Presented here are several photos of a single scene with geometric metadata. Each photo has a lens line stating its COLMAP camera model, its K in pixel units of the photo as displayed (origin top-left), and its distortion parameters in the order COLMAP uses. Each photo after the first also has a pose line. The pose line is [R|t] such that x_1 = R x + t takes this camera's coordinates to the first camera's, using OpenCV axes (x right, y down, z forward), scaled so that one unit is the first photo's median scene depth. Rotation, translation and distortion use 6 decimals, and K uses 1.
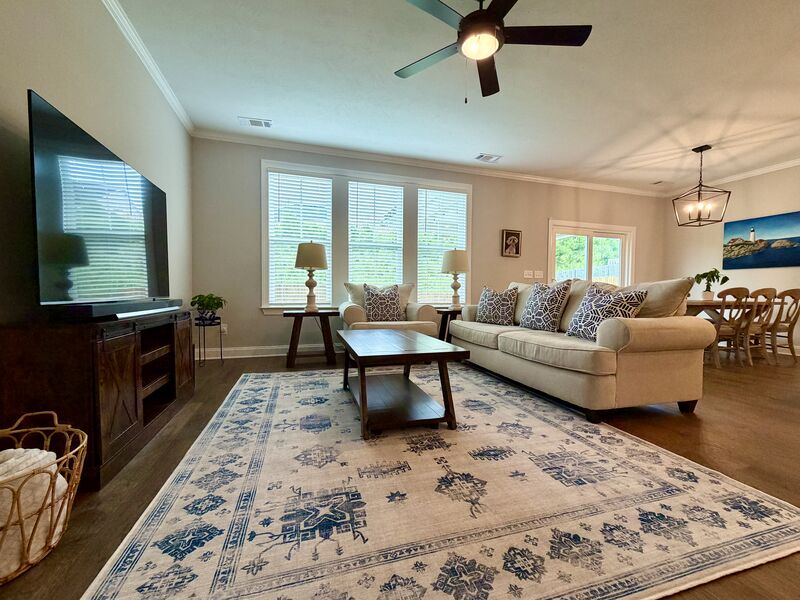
lens RADIAL K [[333.6, 0, 400.0], [0, 333.6, 300.0], [0, 0, 1]] dist [-0.003116, -0.000536]
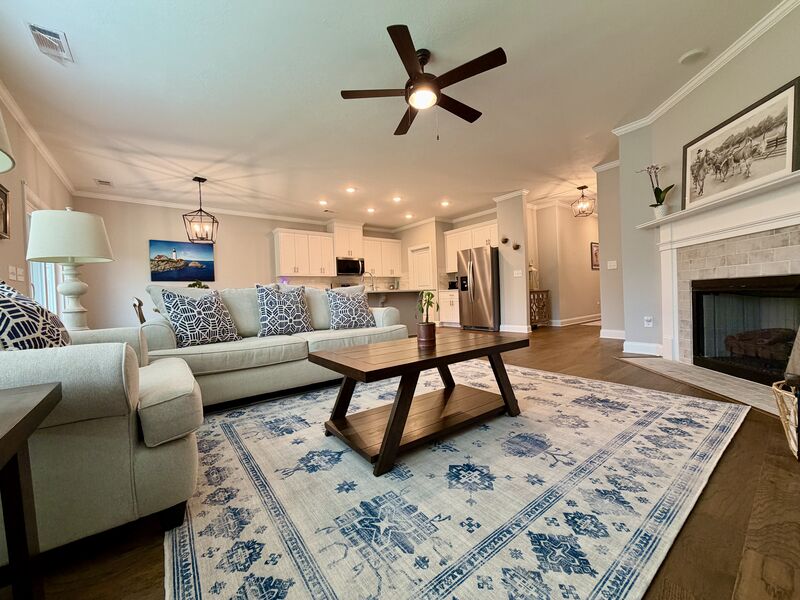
lens RADIAL K [[320.1, 0, 400.0], [0, 320.1, 300.0], [0, 0, 1]] dist [0.000337, 0.000008]
pose [[-0.351367, -0.007710, 0.936206, -0.697997], [0.056842, 0.997946, 0.029552, -0.023562], [-0.934511, 0.063599, -0.350207, 1.223200]]
